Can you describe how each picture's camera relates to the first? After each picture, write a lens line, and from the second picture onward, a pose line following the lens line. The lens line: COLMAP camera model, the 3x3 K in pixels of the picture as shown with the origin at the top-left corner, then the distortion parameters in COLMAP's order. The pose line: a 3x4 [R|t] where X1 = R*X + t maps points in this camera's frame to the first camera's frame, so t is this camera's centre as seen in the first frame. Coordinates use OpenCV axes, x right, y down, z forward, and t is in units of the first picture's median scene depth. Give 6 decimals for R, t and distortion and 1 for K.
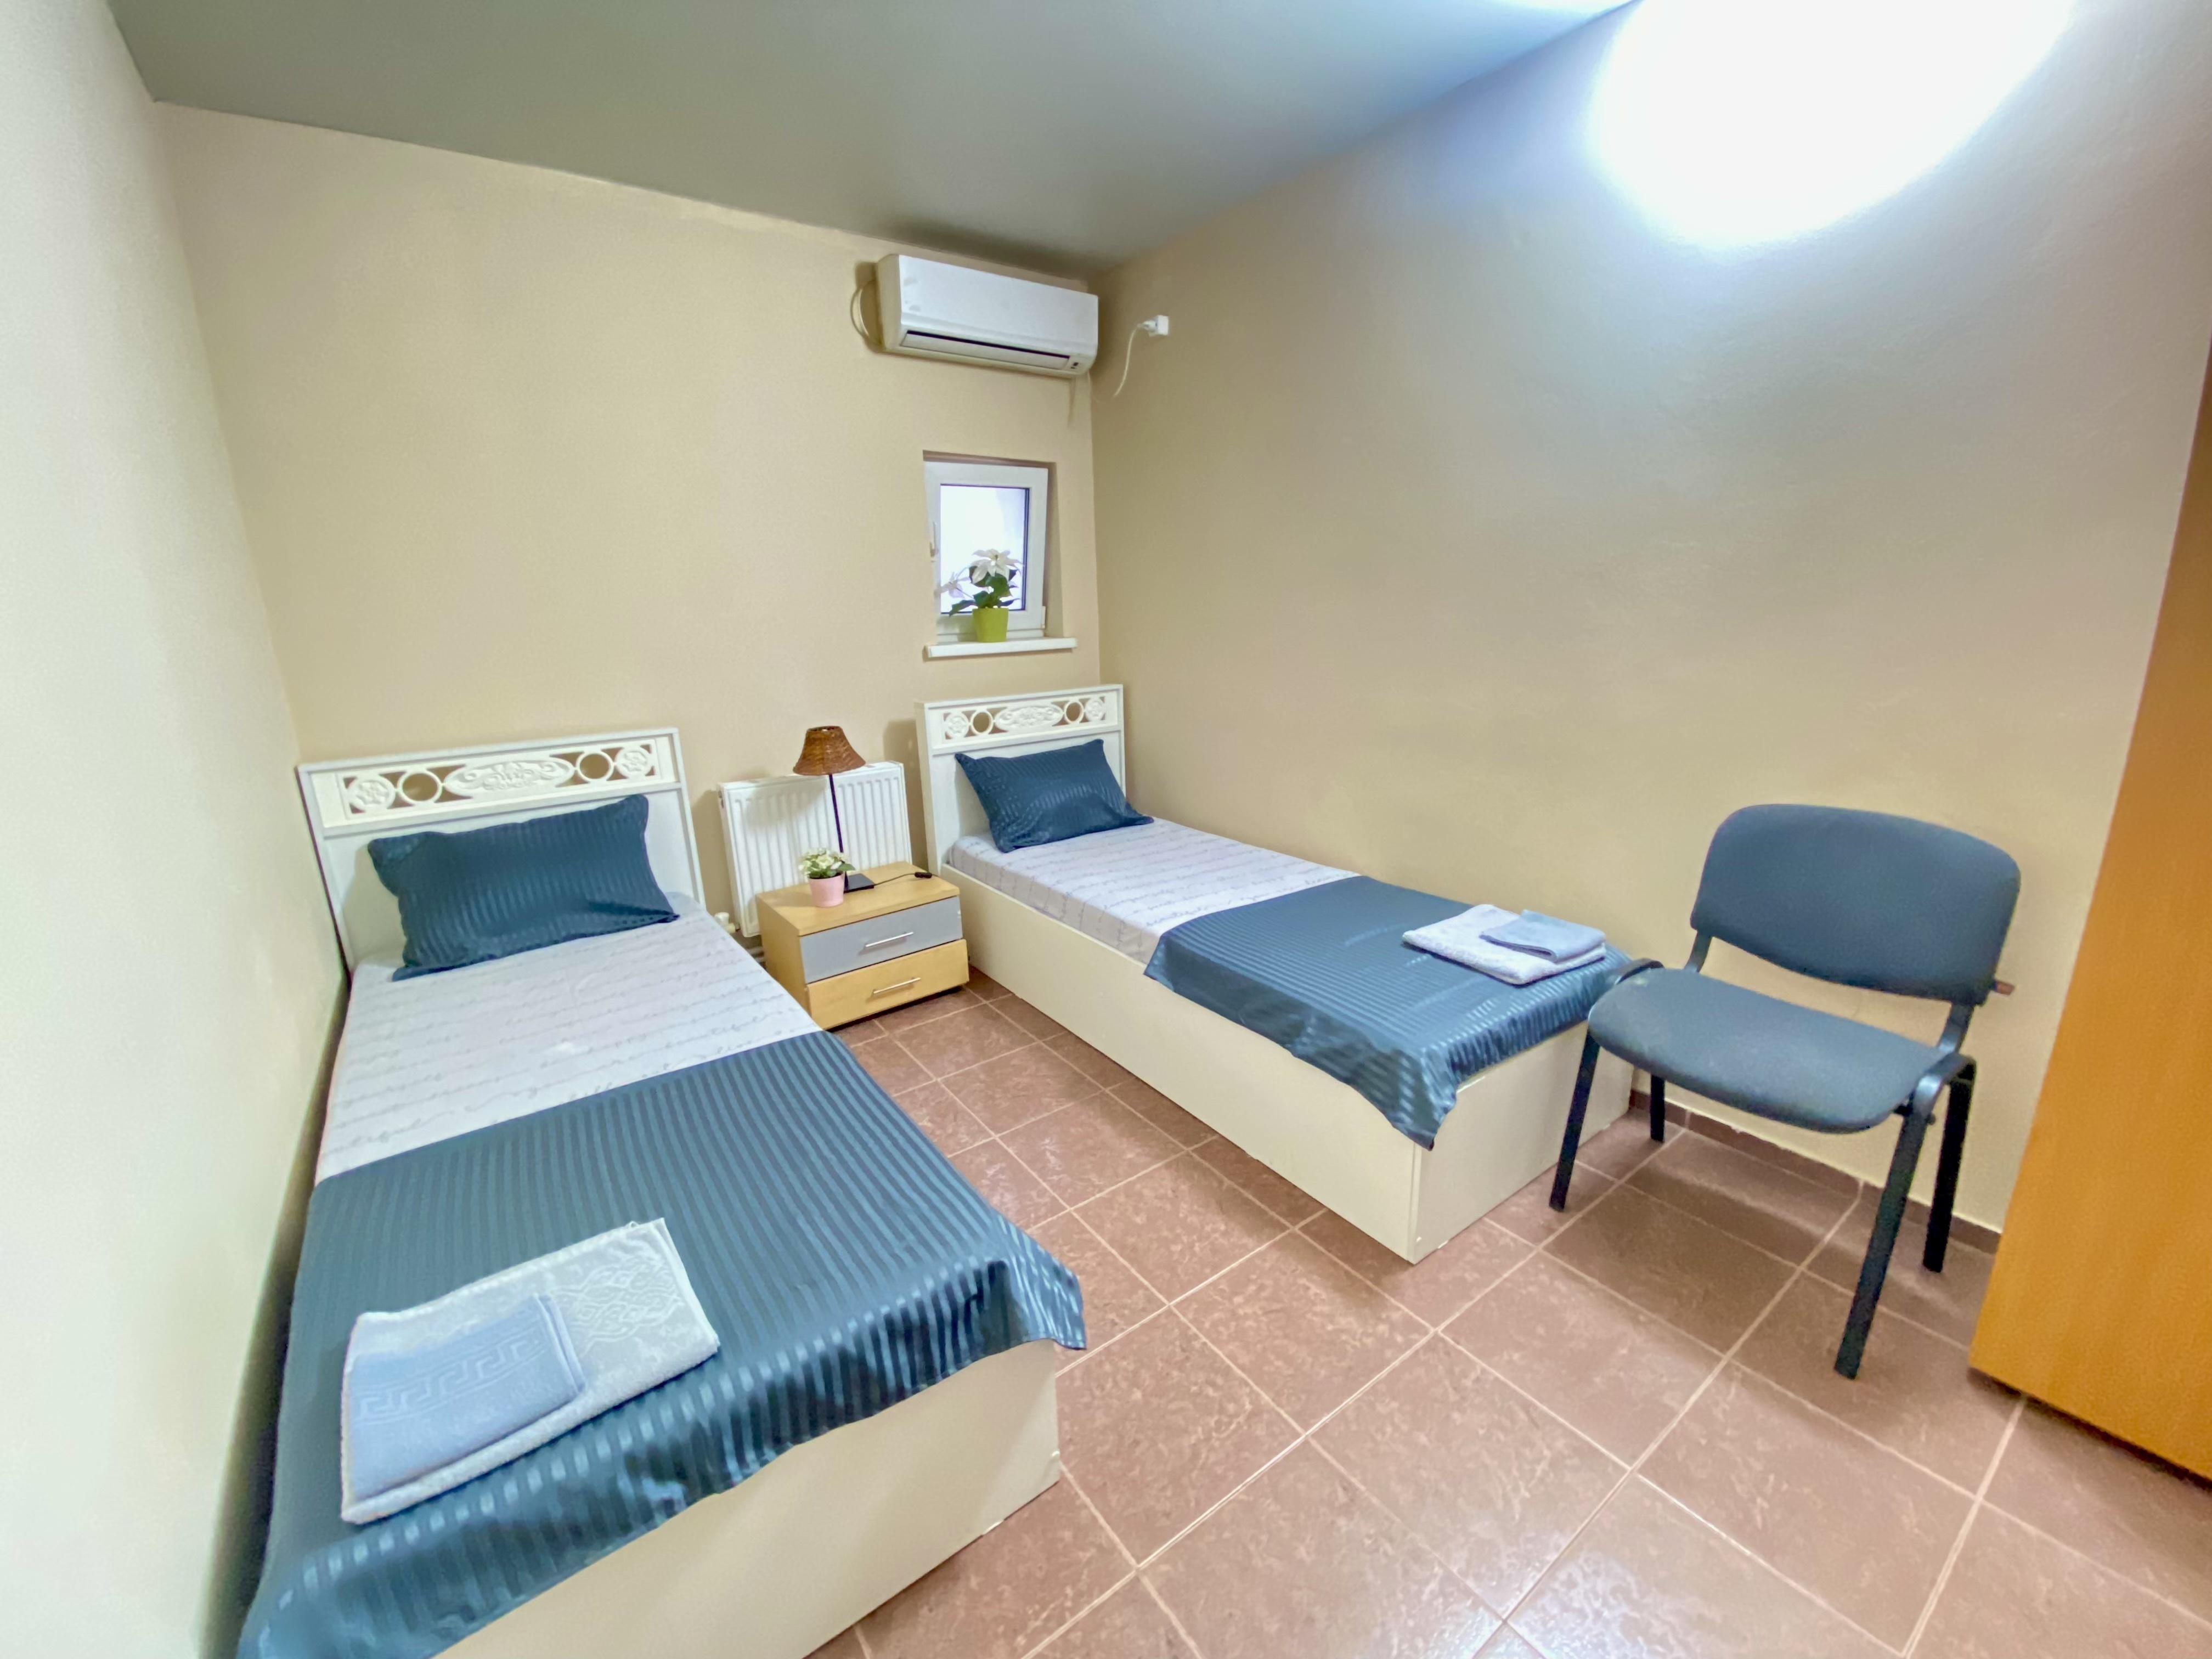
lens RADIAL K [[873.5, 0, 1087.9], [0, 873.5, 836.3], [0, 0, 1]] dist [0.016869, -0.013836]
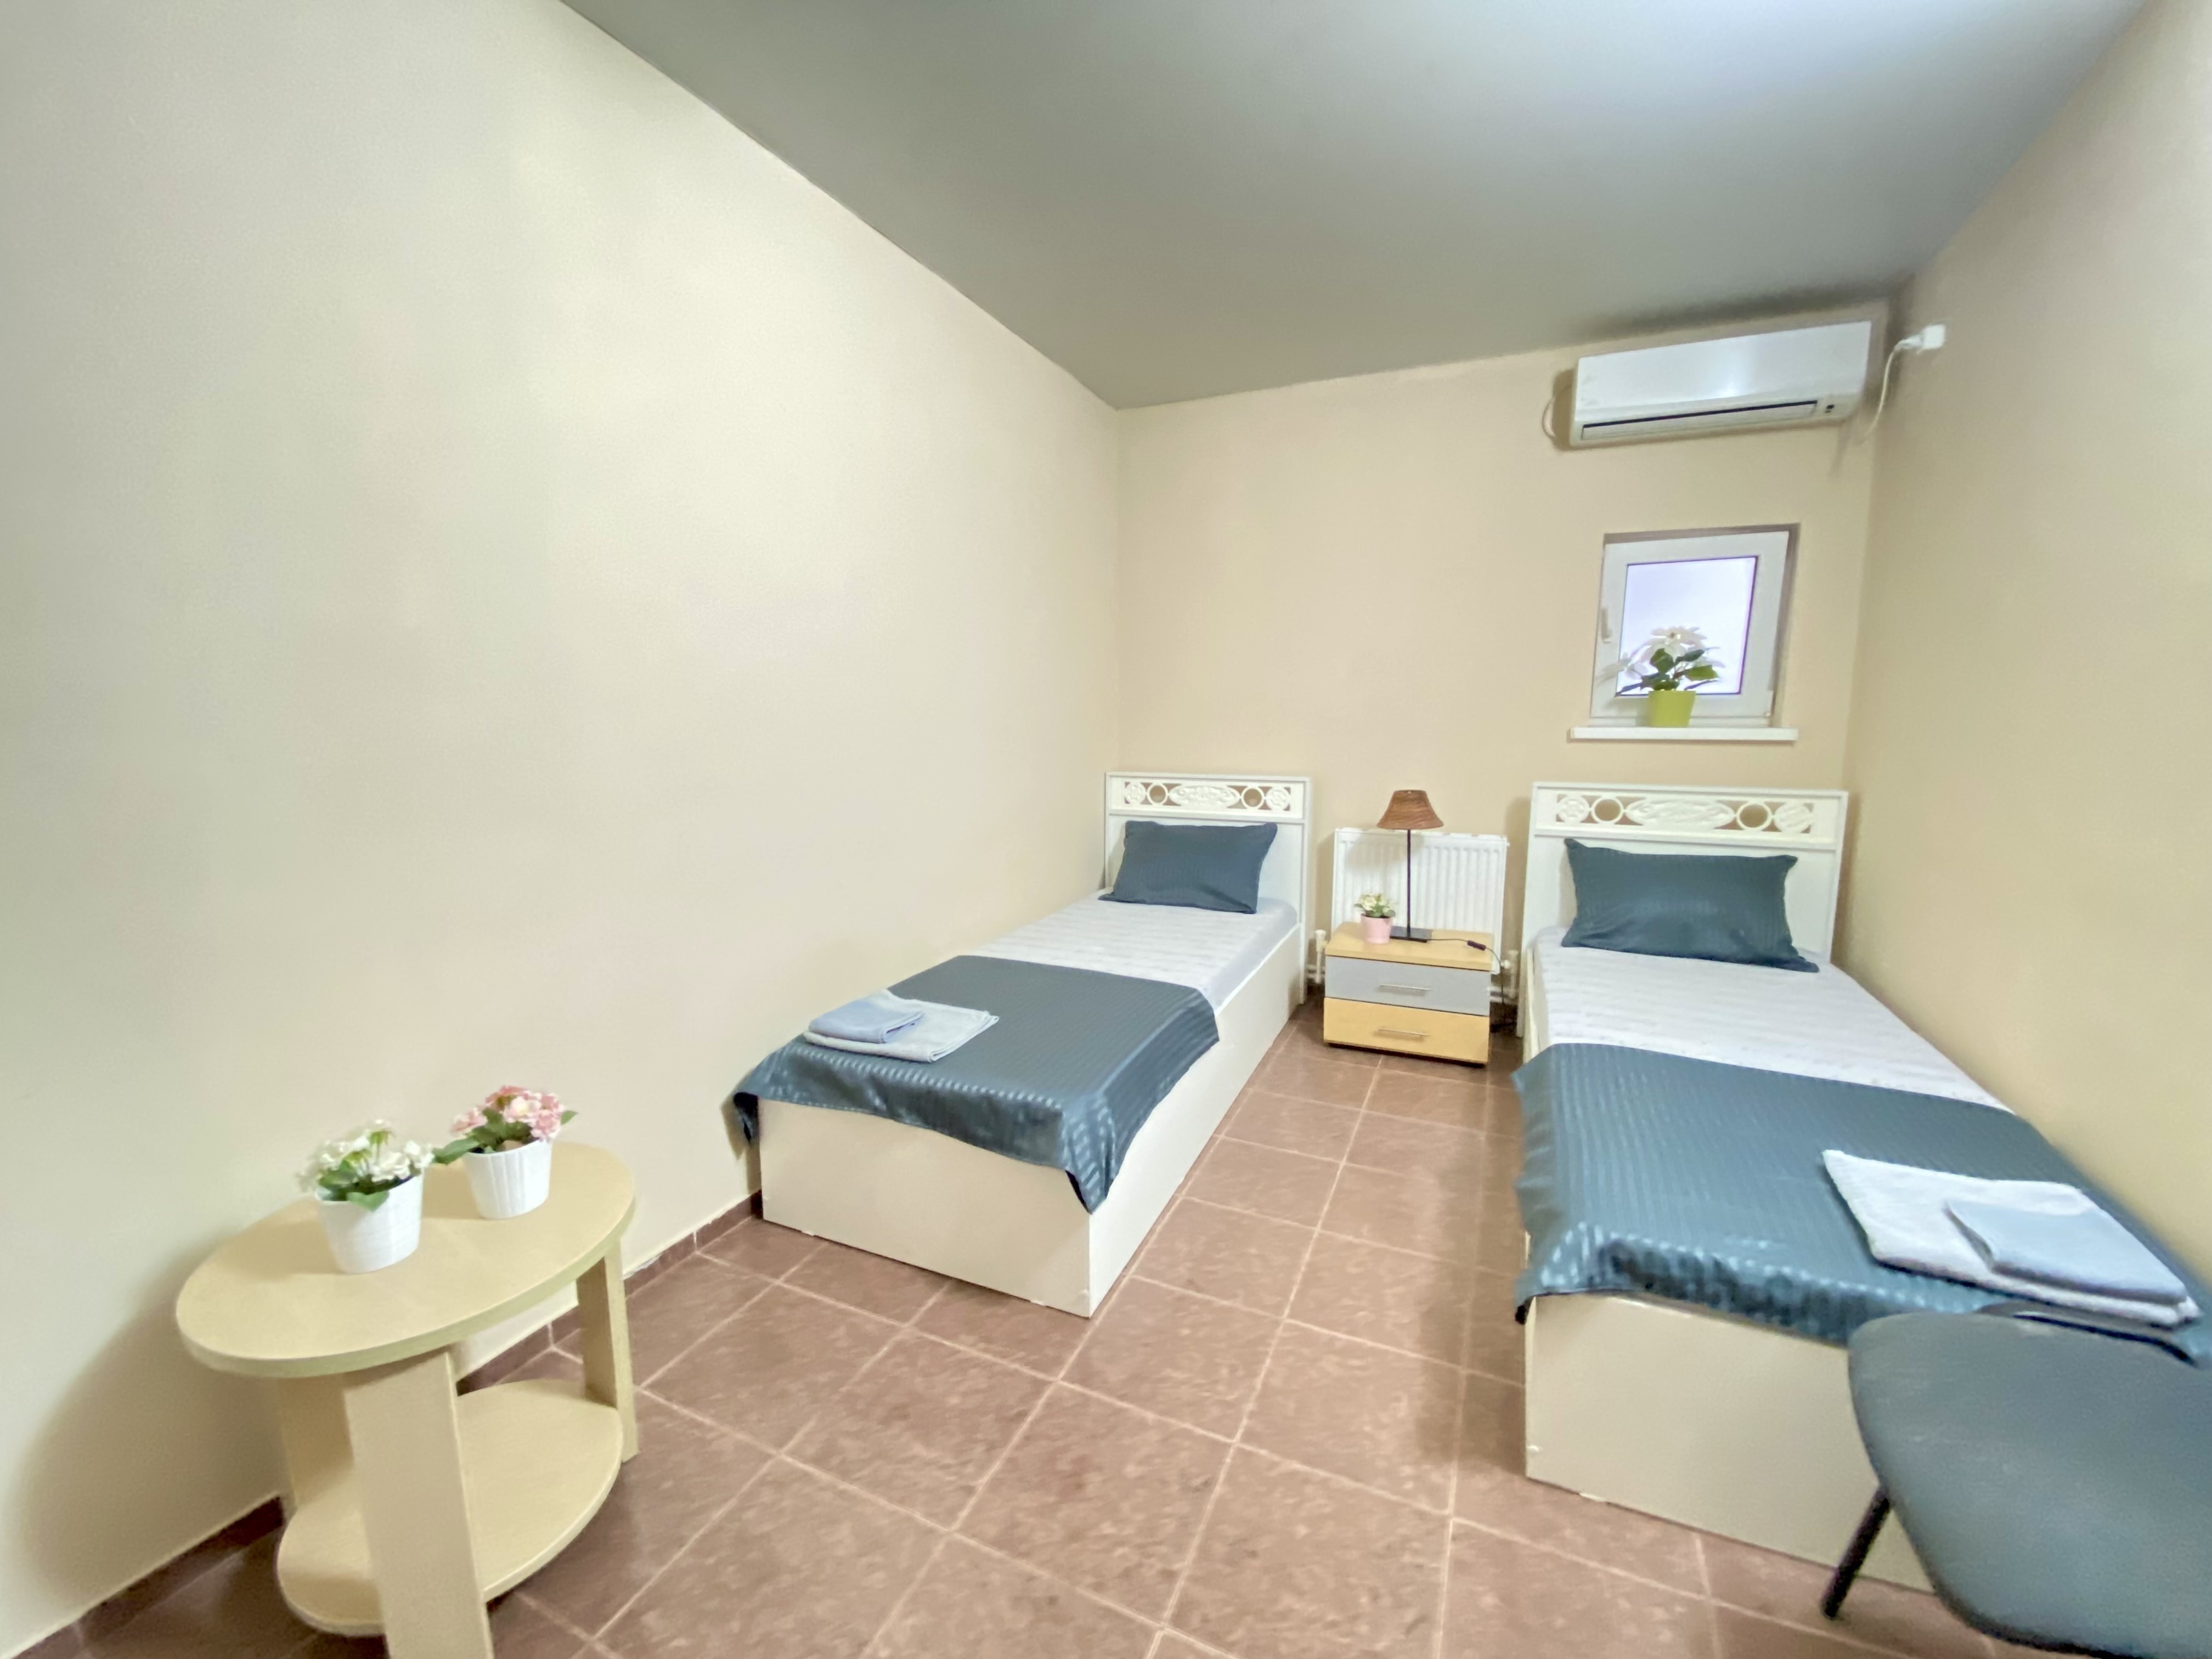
lens RADIAL K [[880.6, 0, 1106.0], [0, 880.6, 829.5], [0, 0, 1]] dist [0.003803, -0.013769]
pose [[0.501554, 0.149244, -0.852156, 0.463949], [-0.230602, 0.972433, 0.034584, -0.022810], [0.833826, 0.179163, 0.522144, 0.080762]]
